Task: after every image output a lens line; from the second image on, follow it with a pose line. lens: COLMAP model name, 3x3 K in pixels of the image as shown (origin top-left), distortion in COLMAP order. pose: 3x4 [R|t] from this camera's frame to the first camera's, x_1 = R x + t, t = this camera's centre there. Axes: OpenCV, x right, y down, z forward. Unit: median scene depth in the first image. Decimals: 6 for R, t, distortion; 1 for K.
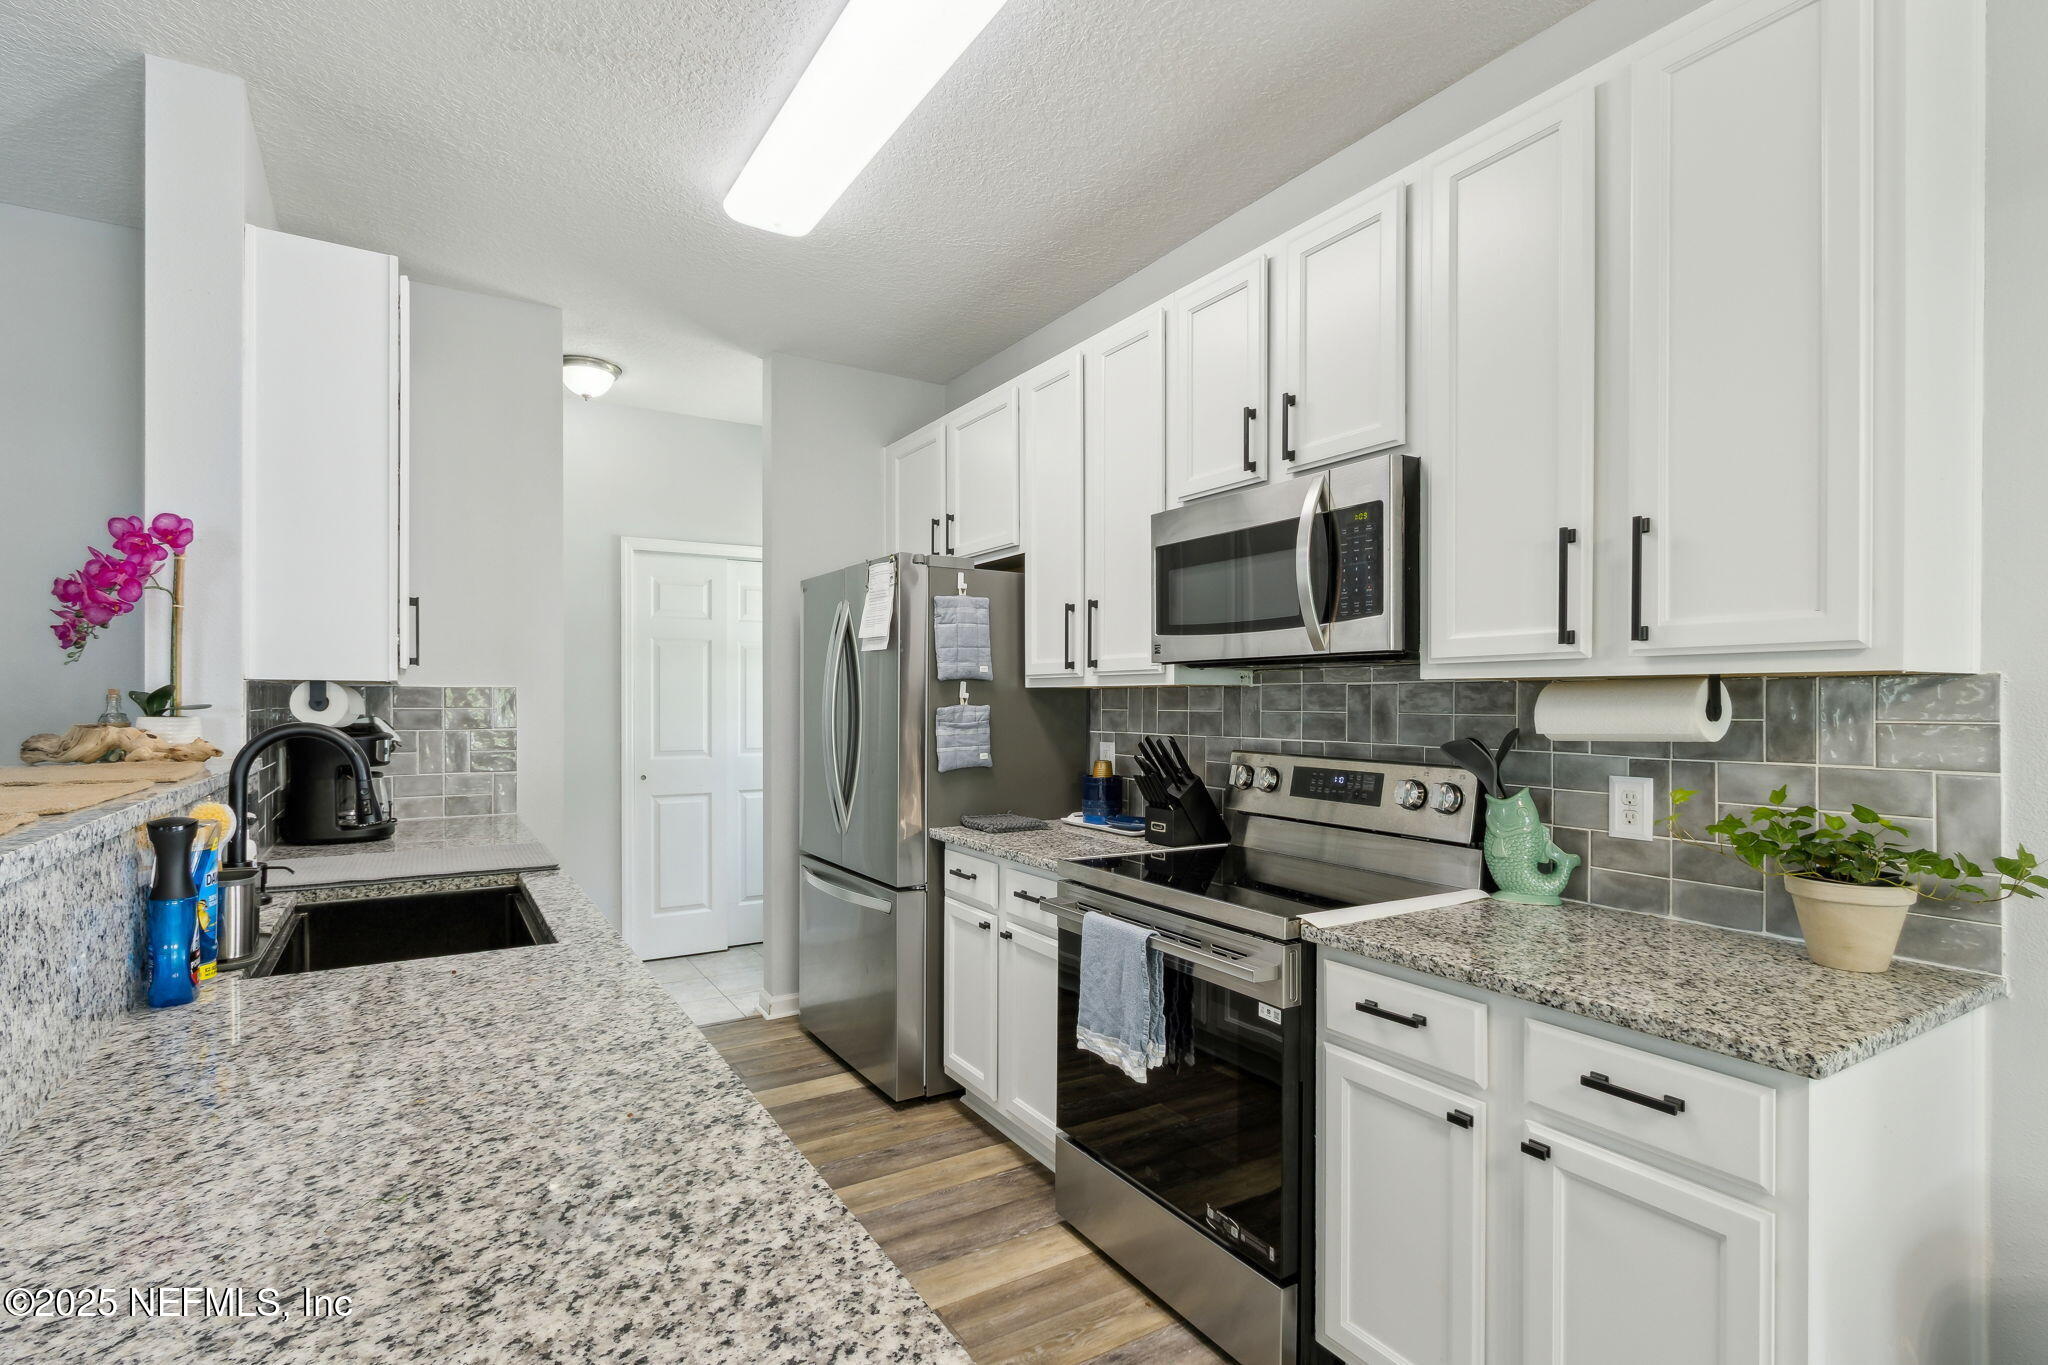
lens RADIAL K [[954.9, 0, 1030.1], [0, 954.9, 703.0], [0, 0, 1]] dist [-0.001761, -0.000698]
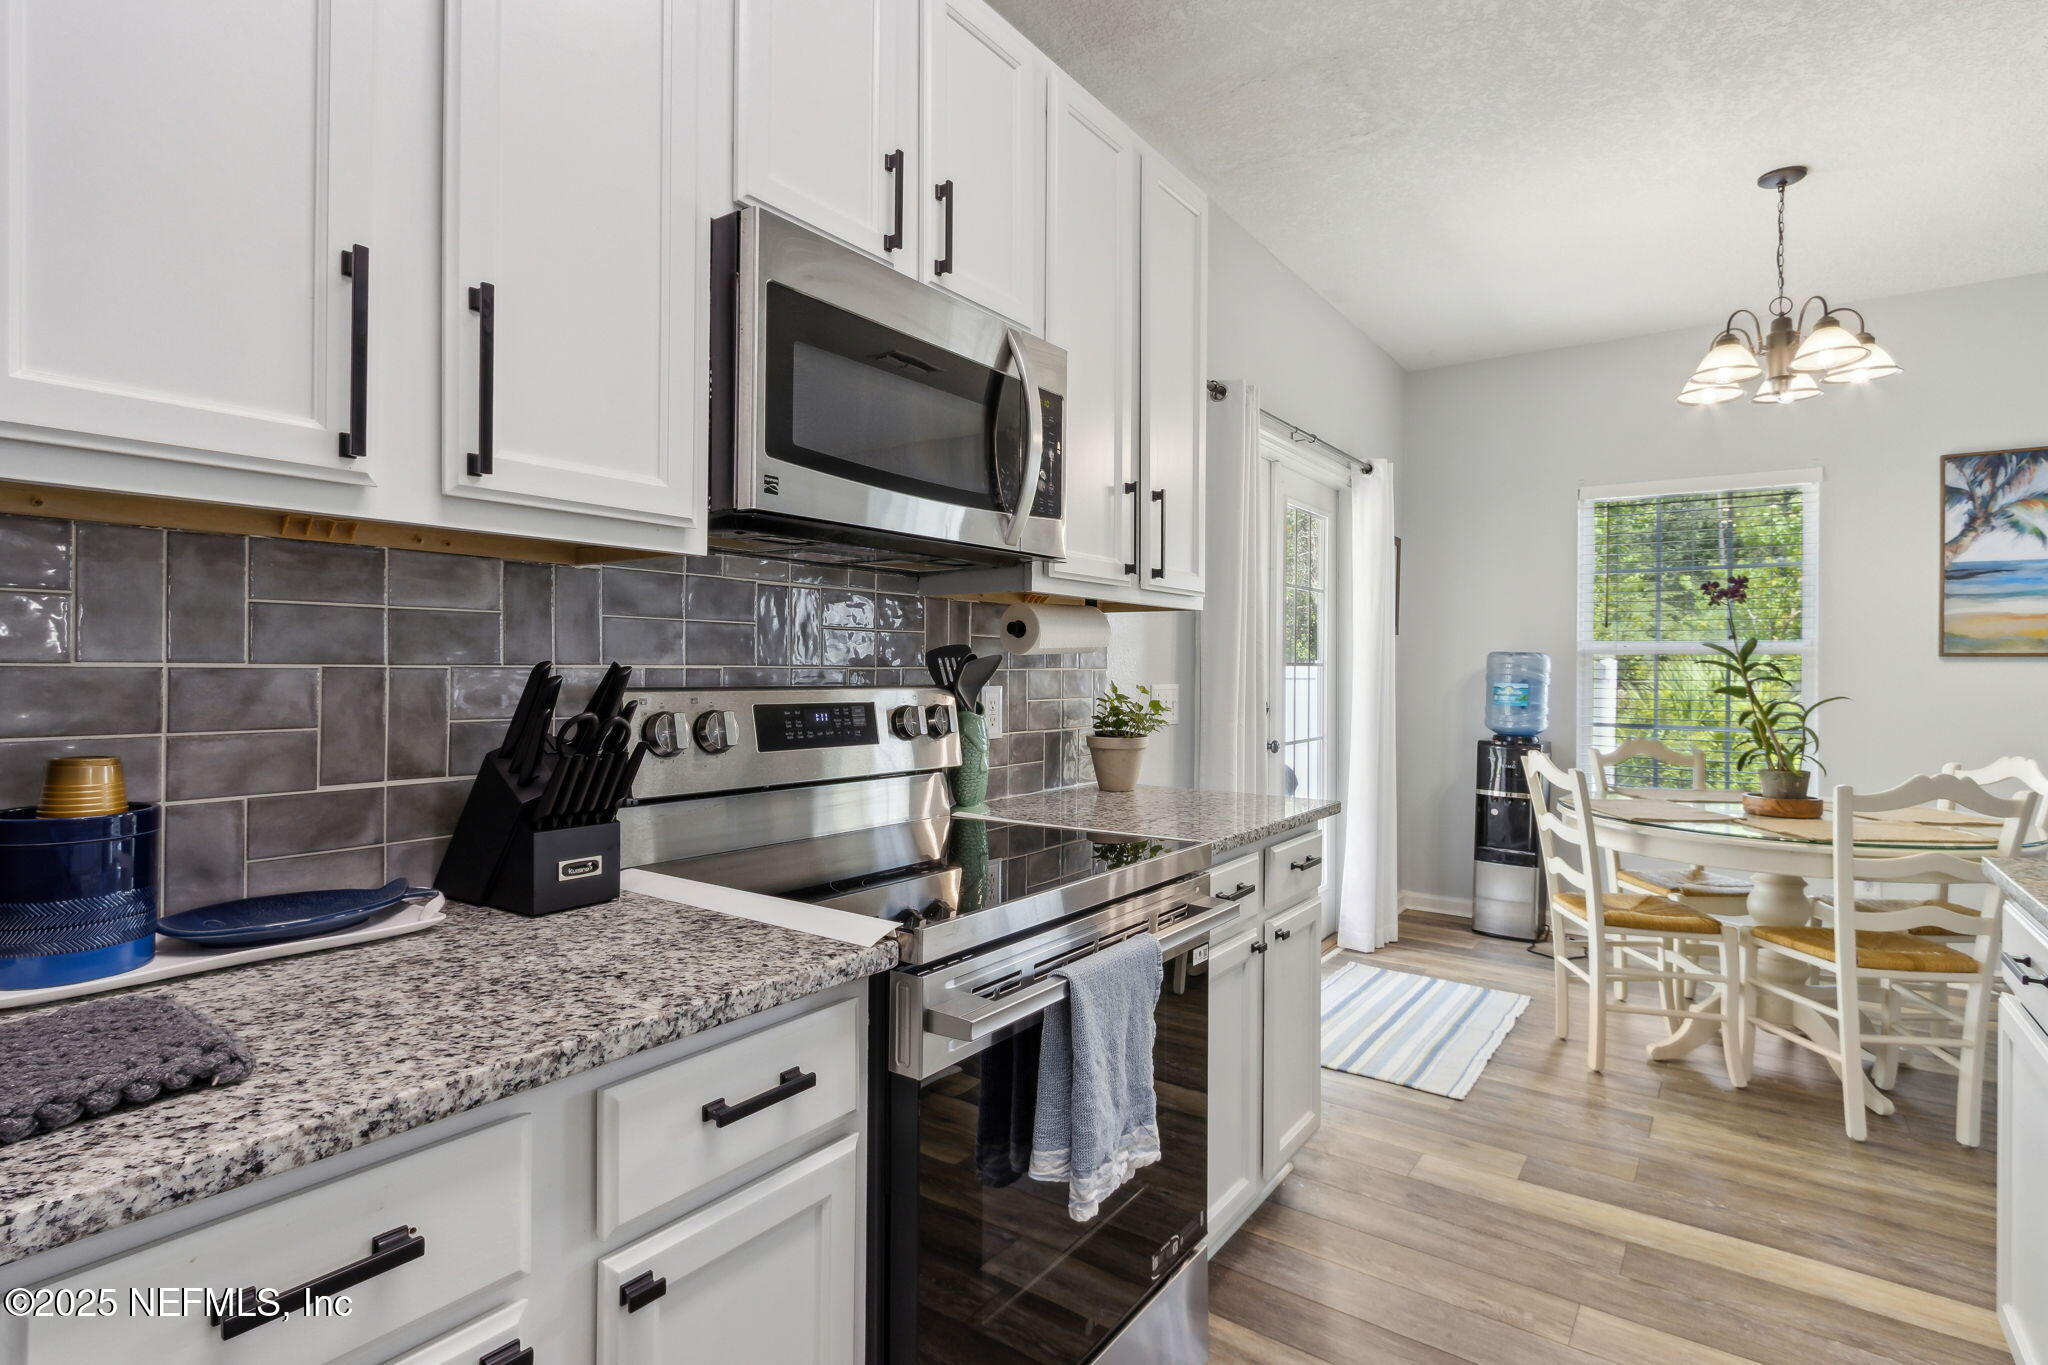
lens RADIAL K [[1004.6, 0, 1012.5], [0, 1004.6, 662.5], [0, 0, 1]] dist [-0.001039, -0.003578]
pose [[-0.365739, 0.000959, 0.930717, -0.464068], [-0.003536, 0.999991, -0.002420, 0.044512], [-0.930711, -0.004176, -0.365732, 1.241440]]
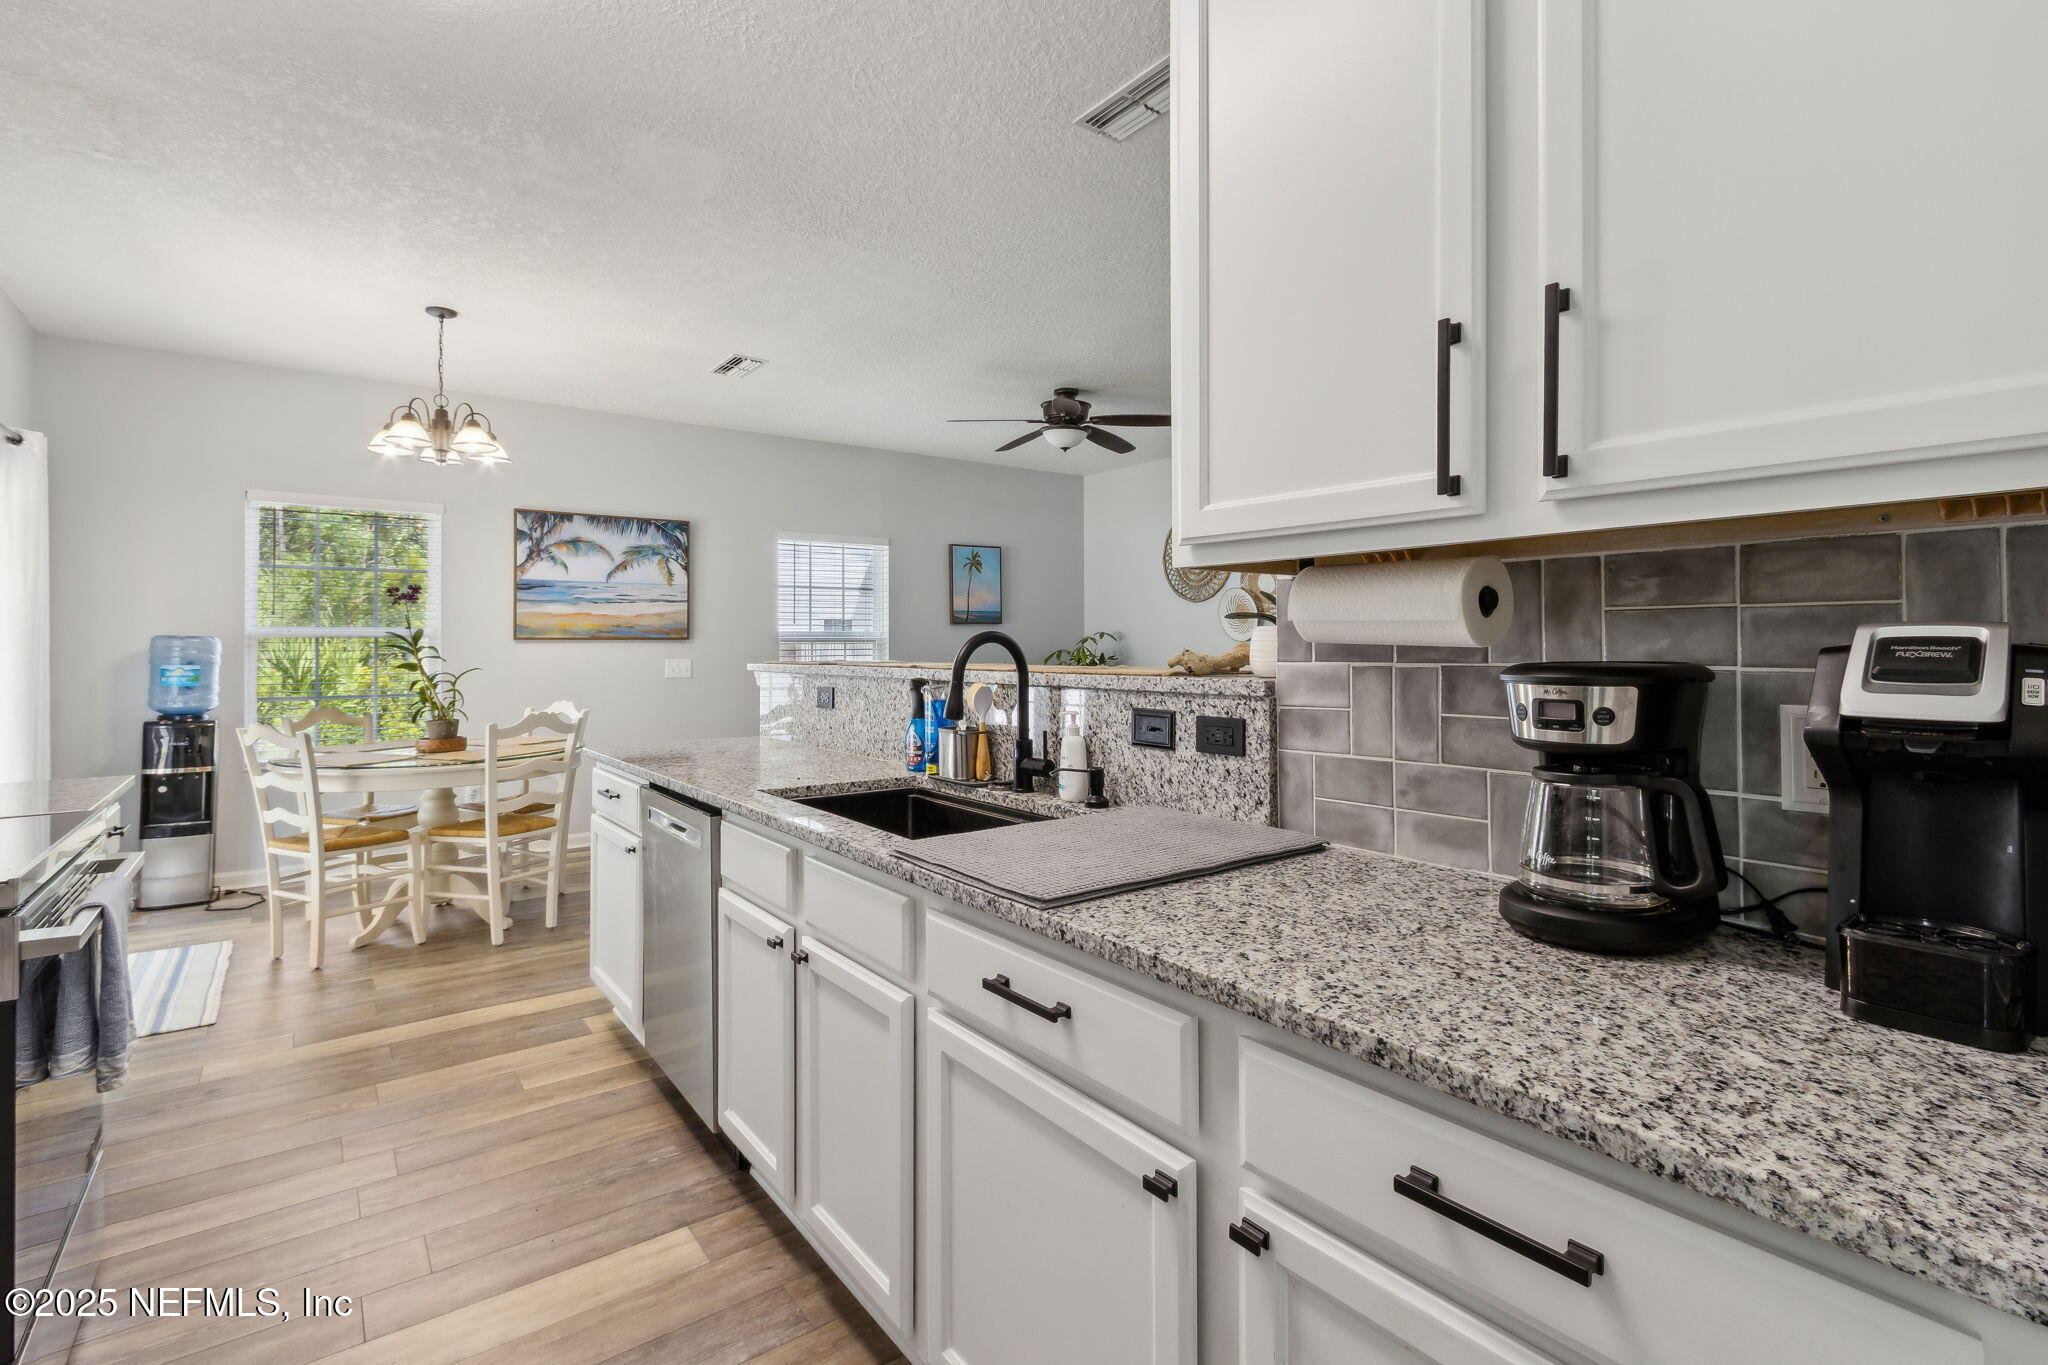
lens RADIAL K [[954.9, 0, 1020.1], [0, 954.9, 636.4], [0, 0, 1]] dist [-0.001761, -0.000698]
pose [[-0.996208, 0.001012, -0.087000, -0.558421], [0.001375, 0.999991, -0.004111, 0.026992], [0.086995, -0.004215, -0.996200, 1.768741]]
